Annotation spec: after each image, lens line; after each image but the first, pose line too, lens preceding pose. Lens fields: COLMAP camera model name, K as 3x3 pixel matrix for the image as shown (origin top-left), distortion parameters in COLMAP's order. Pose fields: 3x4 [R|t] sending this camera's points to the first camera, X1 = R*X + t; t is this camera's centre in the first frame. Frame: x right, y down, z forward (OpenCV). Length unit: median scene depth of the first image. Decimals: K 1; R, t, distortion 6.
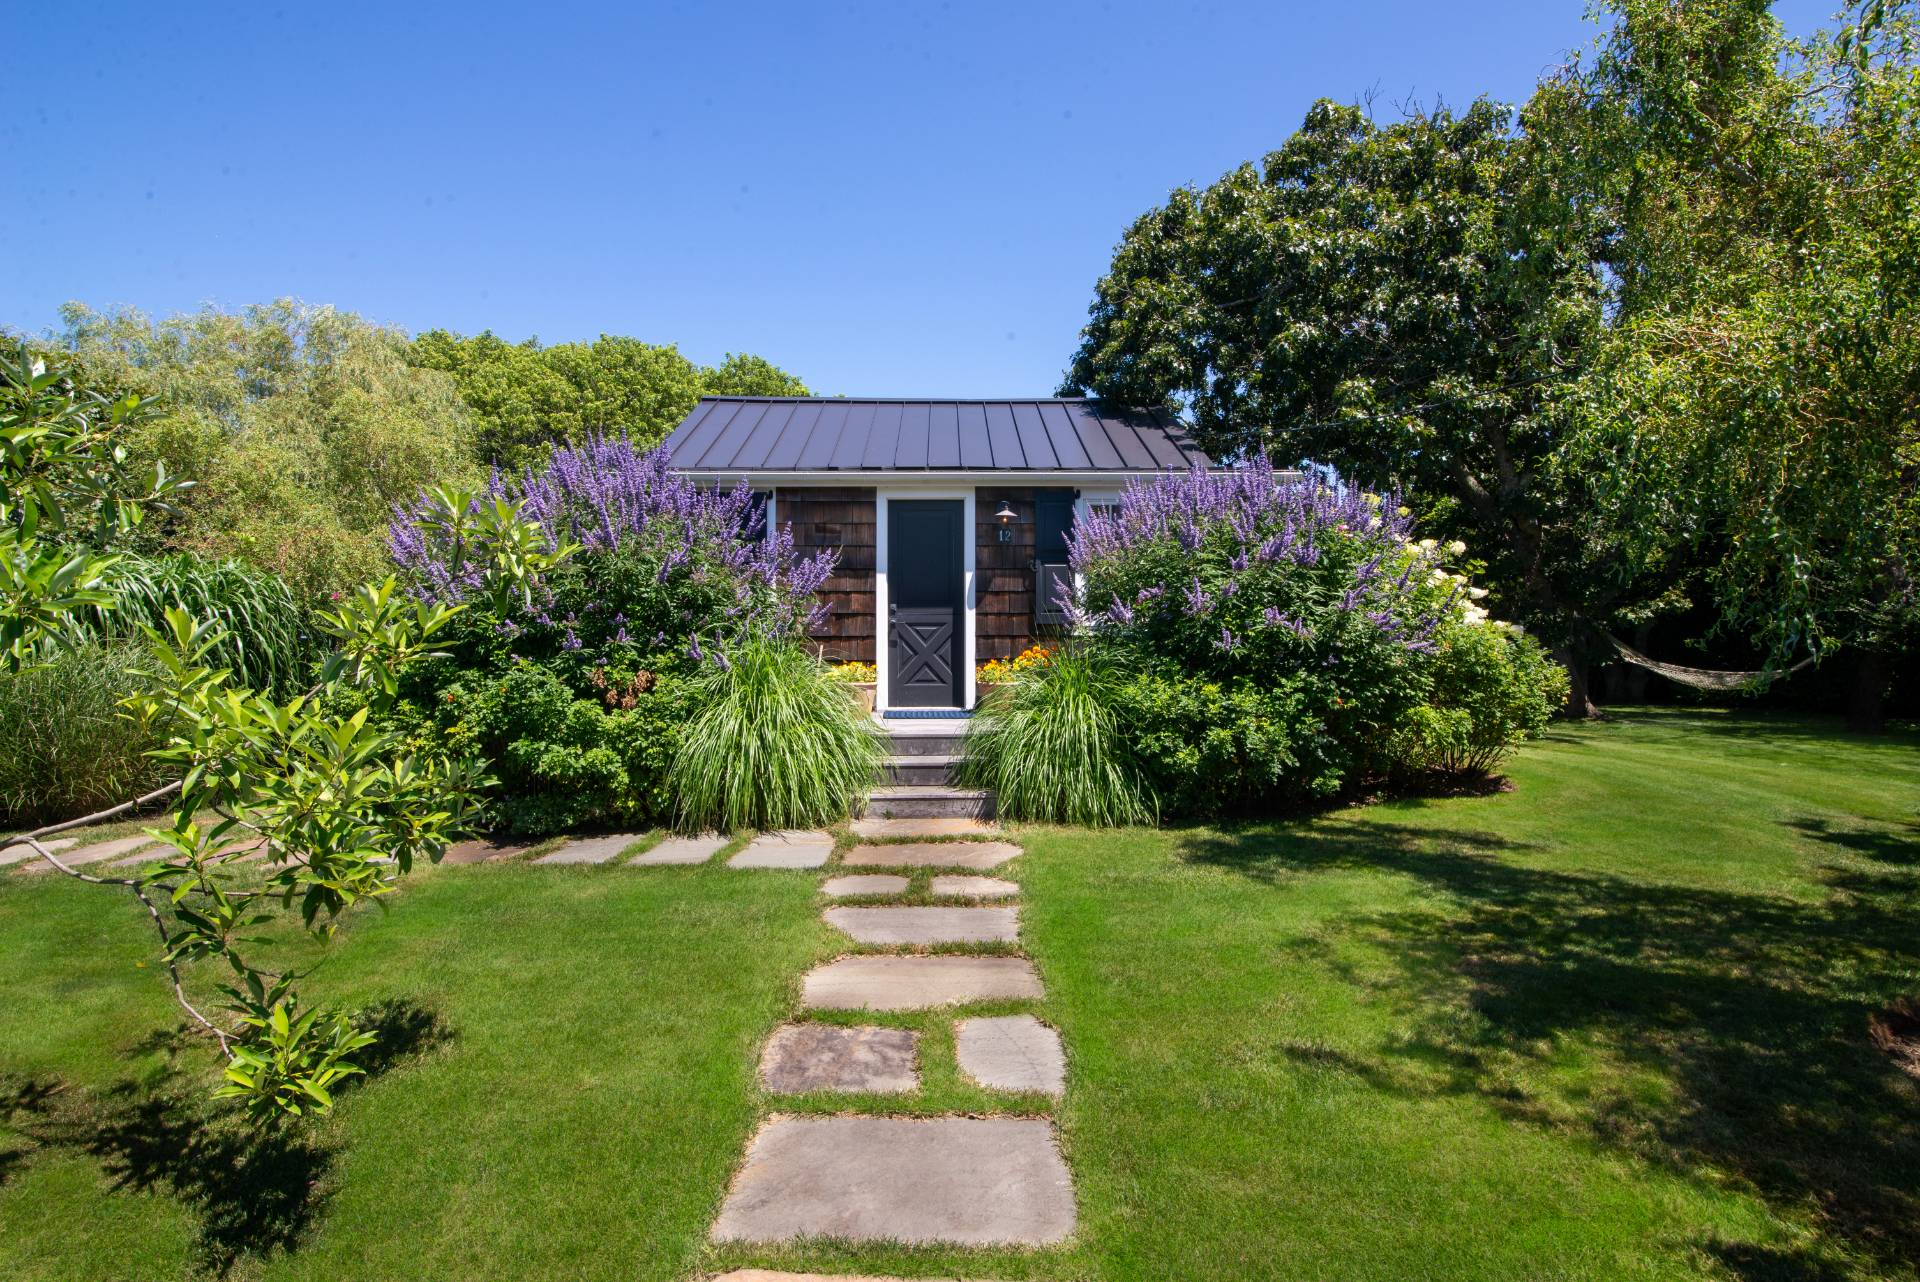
lens RADIAL K [[815.0, 0, 961.5], [0, 815.0, 635.4], [0, 0, 1]] dist [-0.001870, -0.000302]
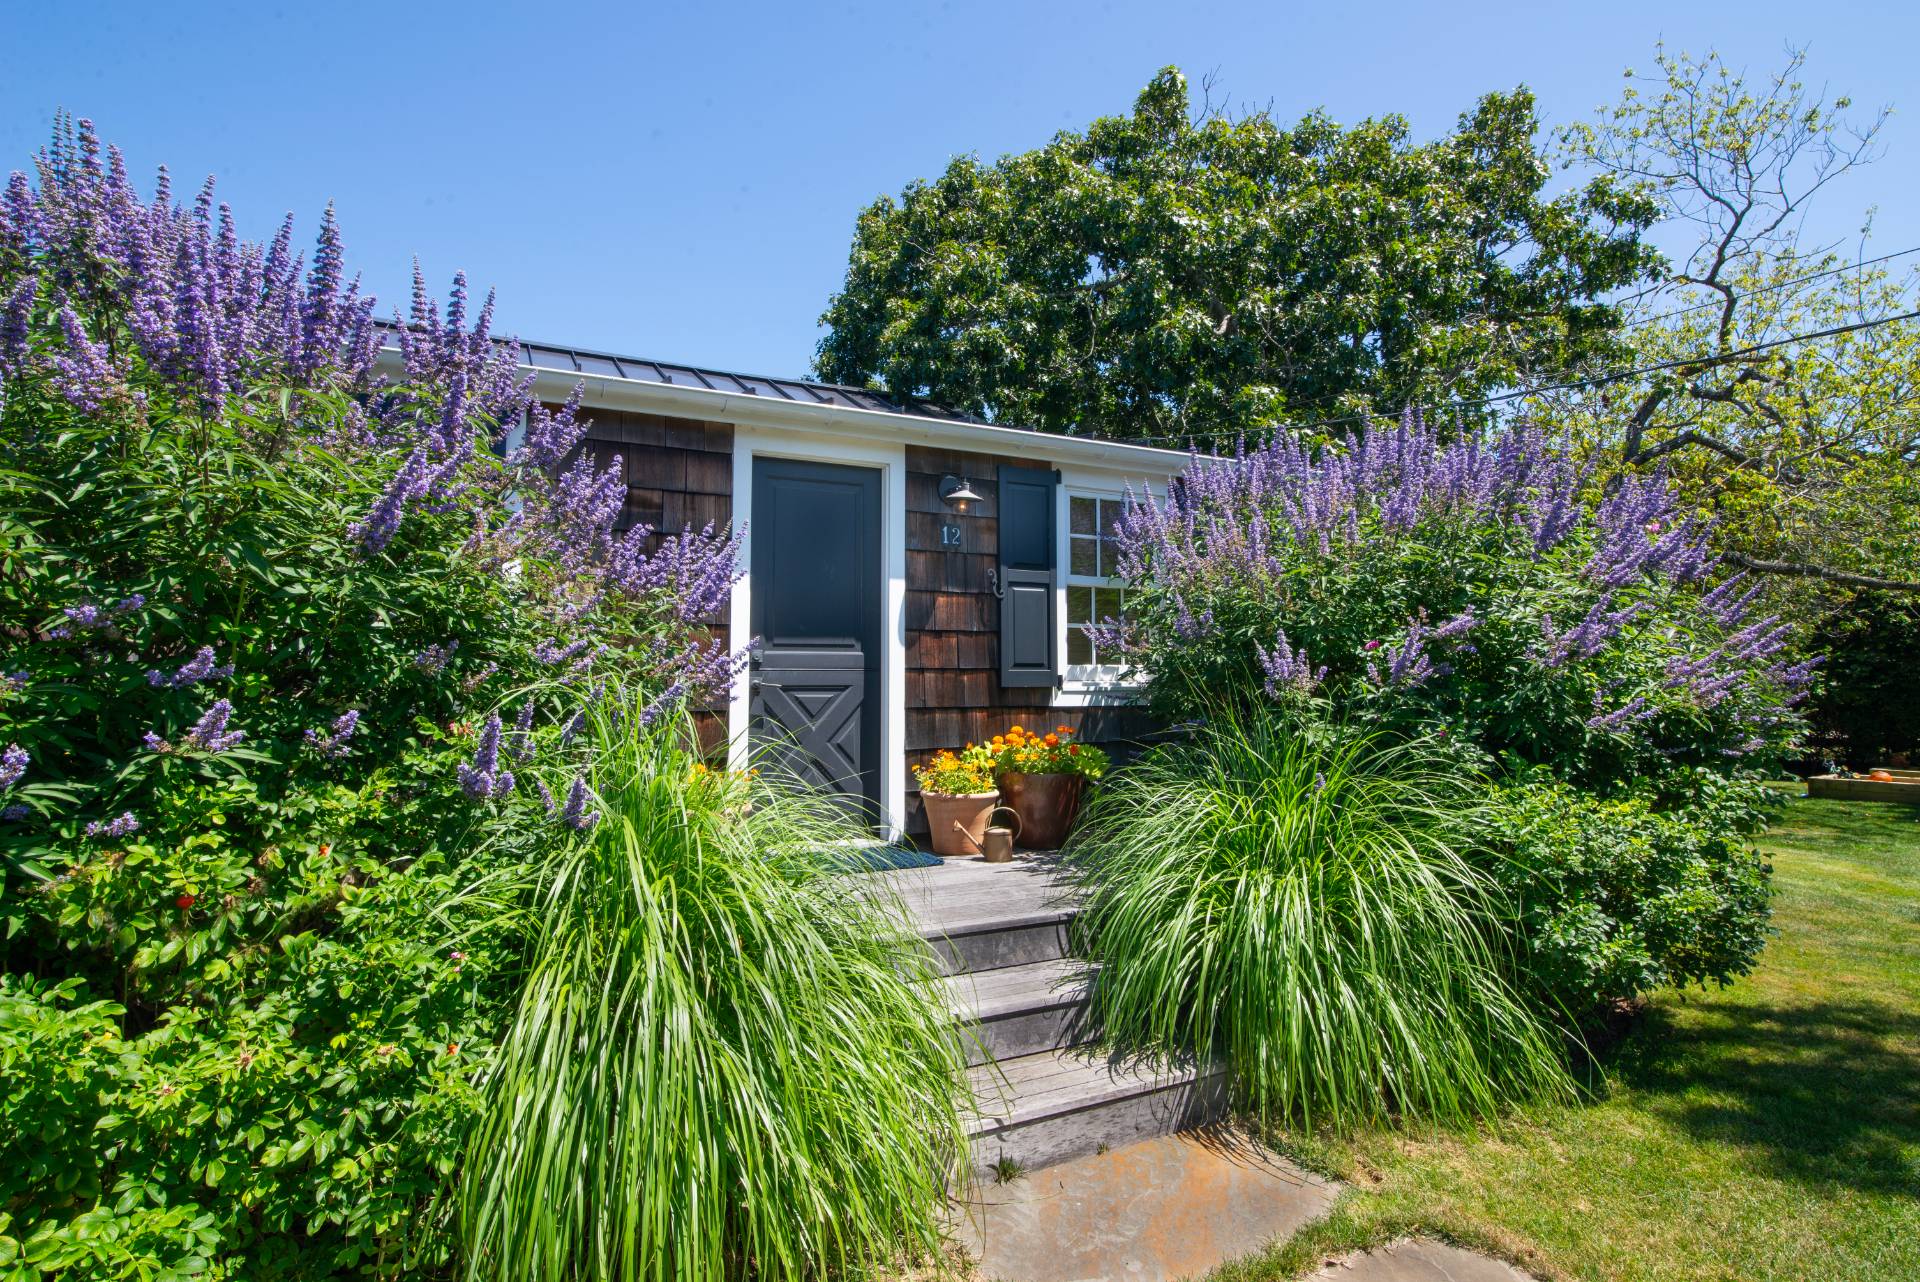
lens RADIAL K [[905.7, 0, 935.6], [0, 905.7, 636.9], [0, 0, 1]] dist [-0.010599, -0.000547]
pose [[0.918528, 0.020199, 0.394840, -0.212282], [0.008388, 0.997473, -0.070543, -0.004594], [-0.395268, 0.068107, 0.916038, 0.422767]]
